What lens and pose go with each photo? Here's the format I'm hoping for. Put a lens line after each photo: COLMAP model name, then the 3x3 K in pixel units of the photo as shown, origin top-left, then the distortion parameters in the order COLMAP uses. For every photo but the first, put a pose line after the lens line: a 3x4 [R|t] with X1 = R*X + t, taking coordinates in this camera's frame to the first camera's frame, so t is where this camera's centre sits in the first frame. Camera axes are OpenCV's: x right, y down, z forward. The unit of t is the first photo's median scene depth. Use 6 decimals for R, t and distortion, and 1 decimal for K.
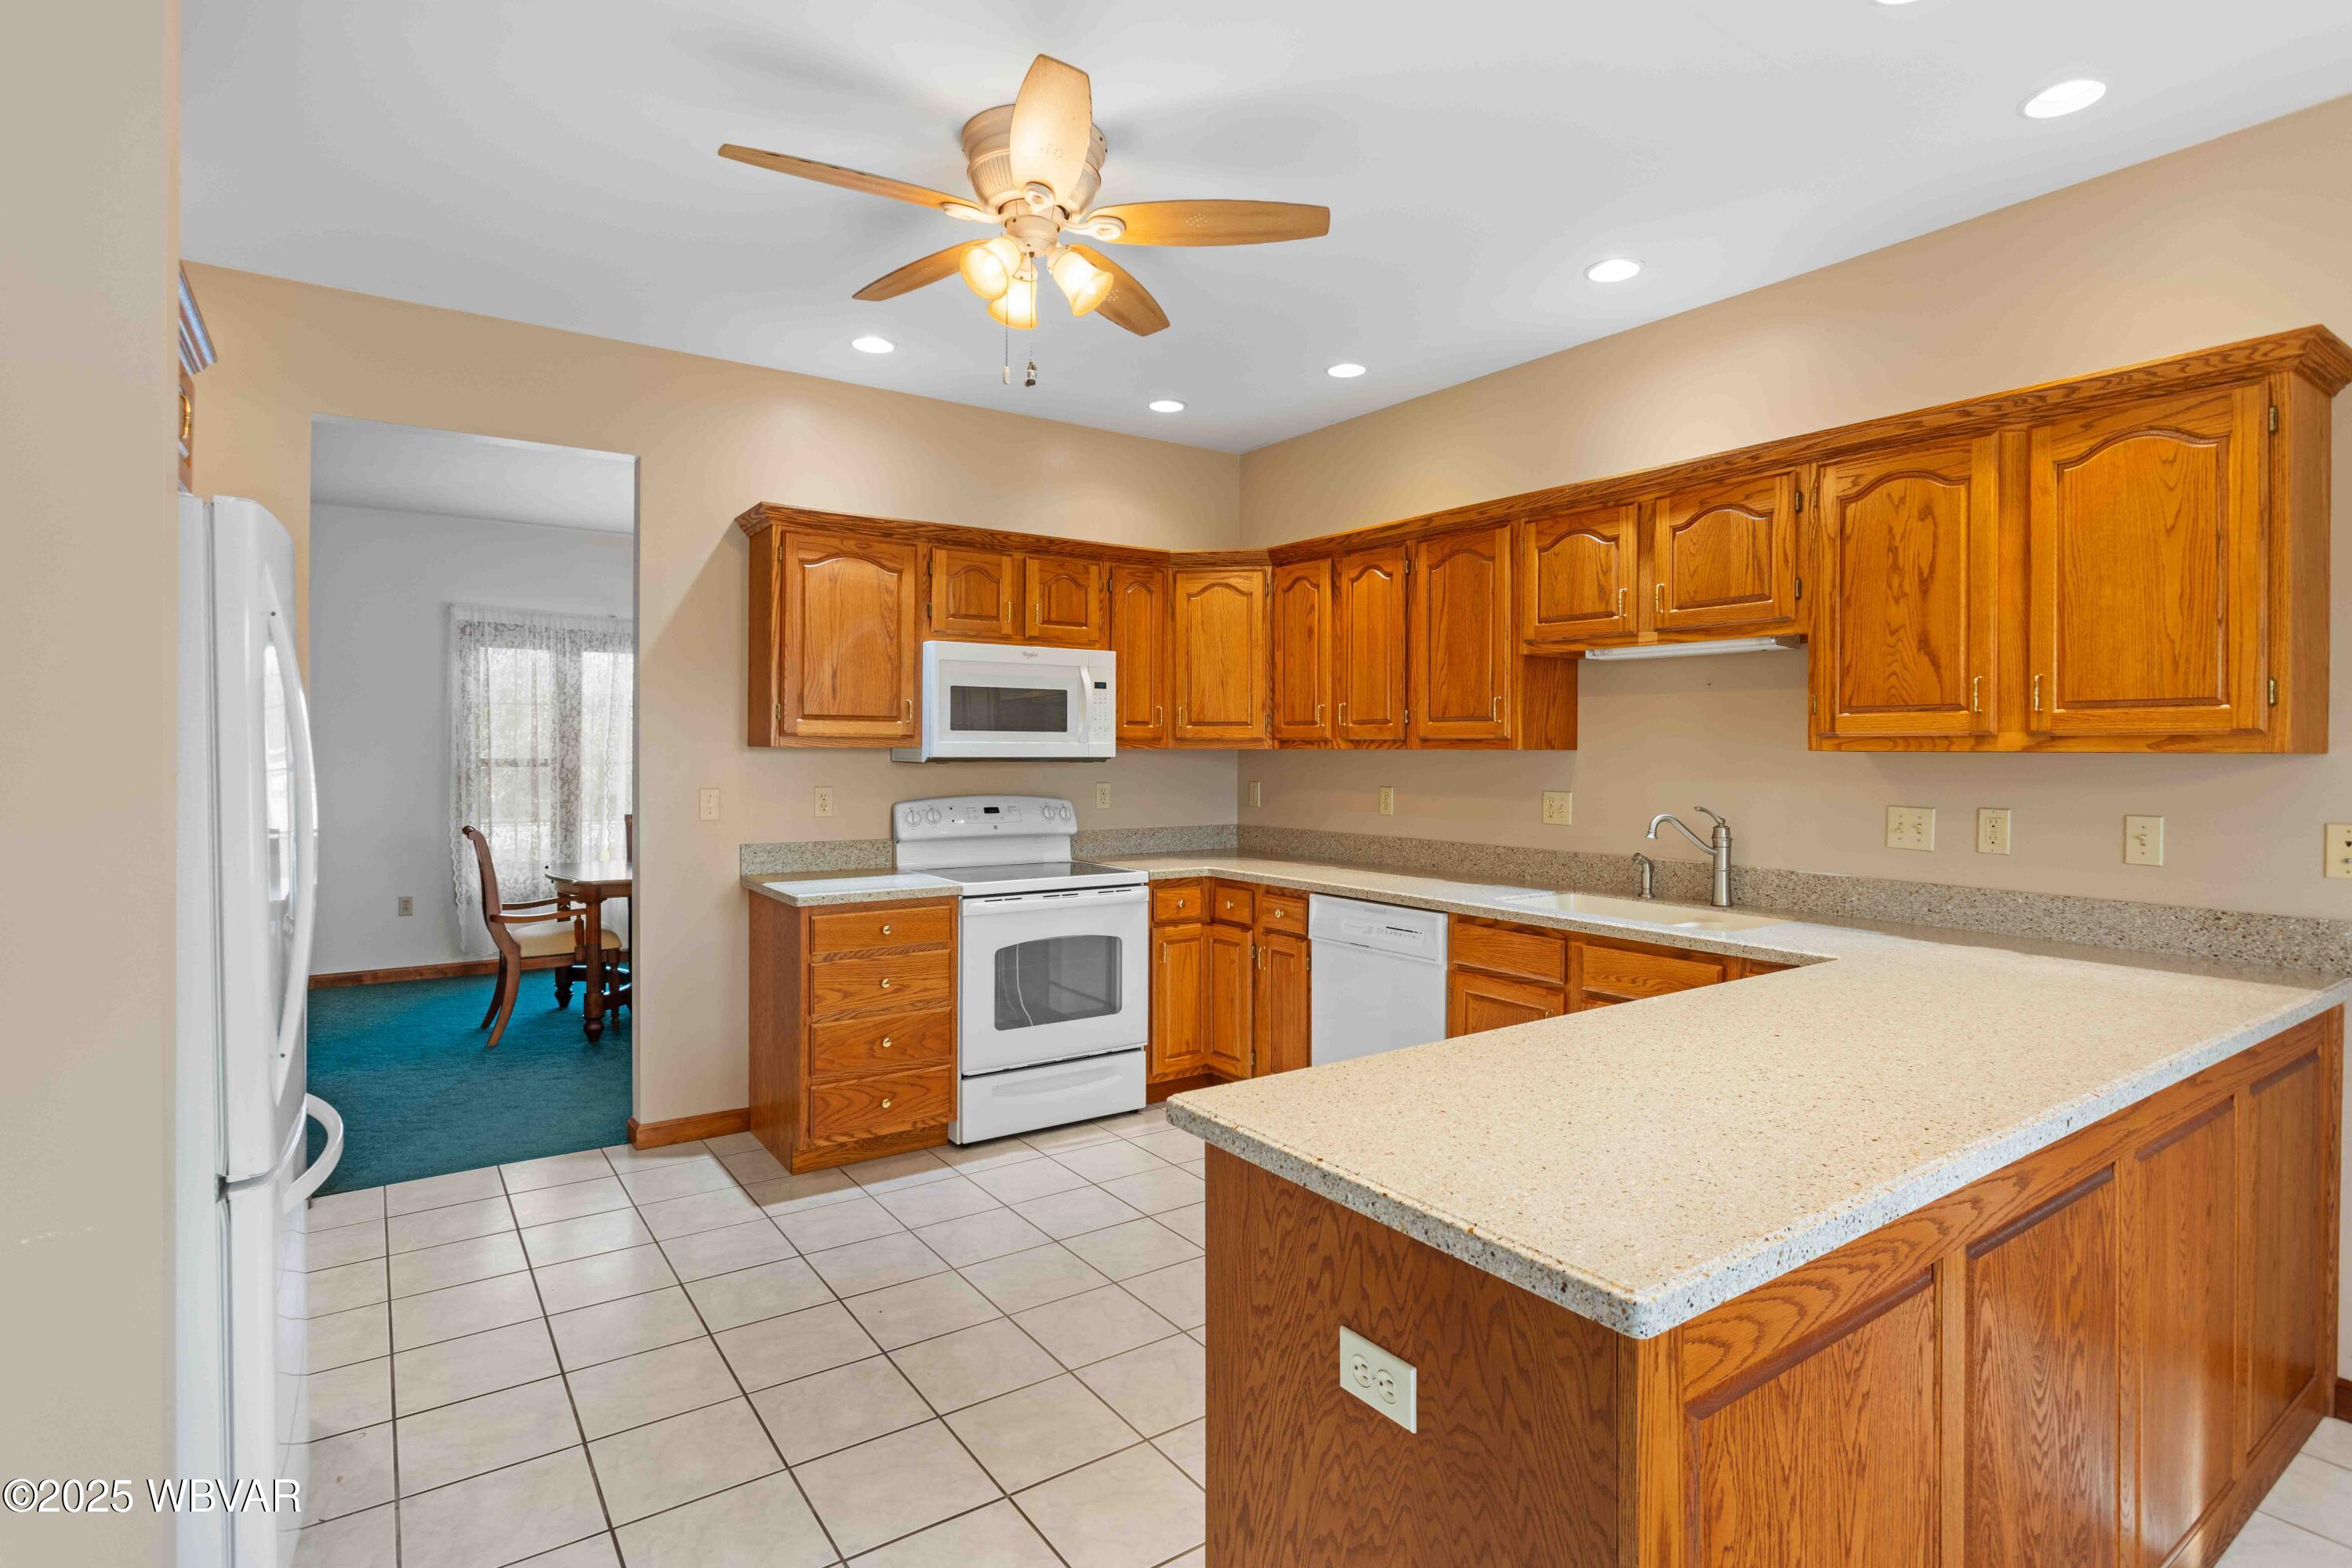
lens RADIAL K [[1167.4, 0, 1172.9], [0, 1167.4, 752.0], [0, 0, 1]] dist [-0.011916, 0.006965]
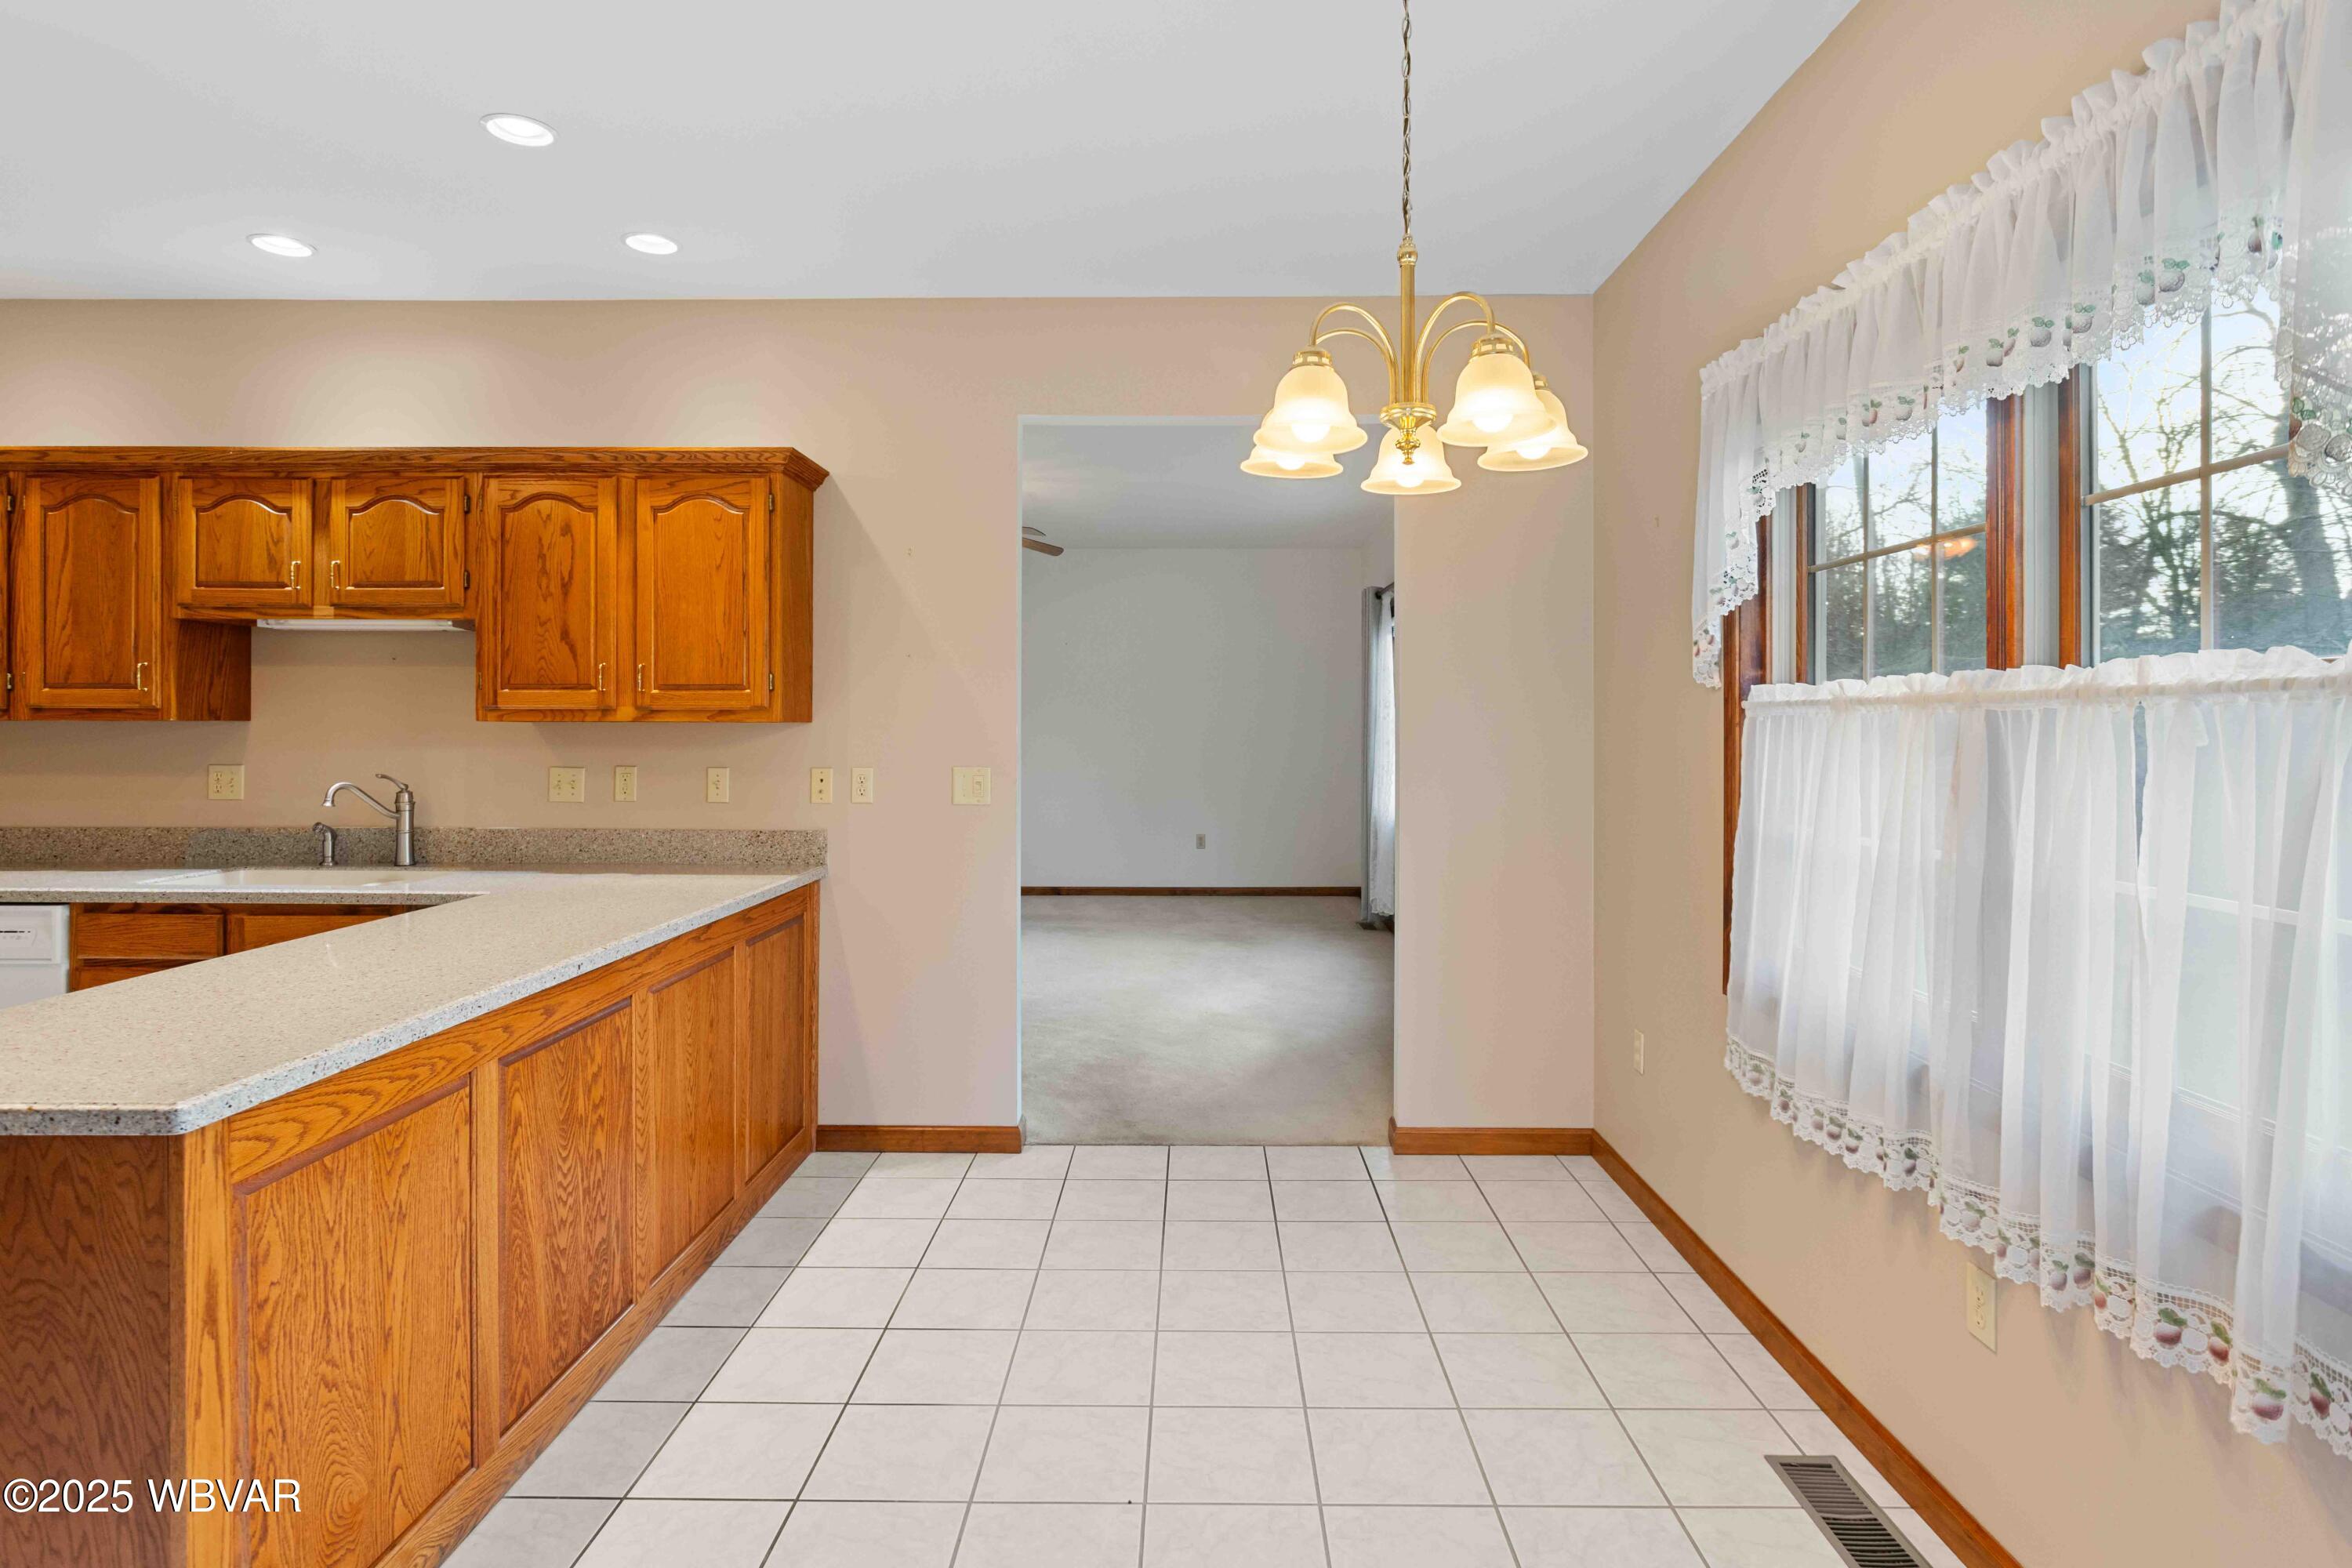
lens RADIAL K [[1226.8, 0, 1176.5], [0, 1226.8, 725.0], [0, 0, 1]] dist [-0.001650, 0.002849]
pose [[0.587359, -0.003877, 0.809317, -0.024160], [0.002455, 0.999992, 0.003008, 0.000609], [-0.809323, 0.000220, 0.587364, -0.218468]]
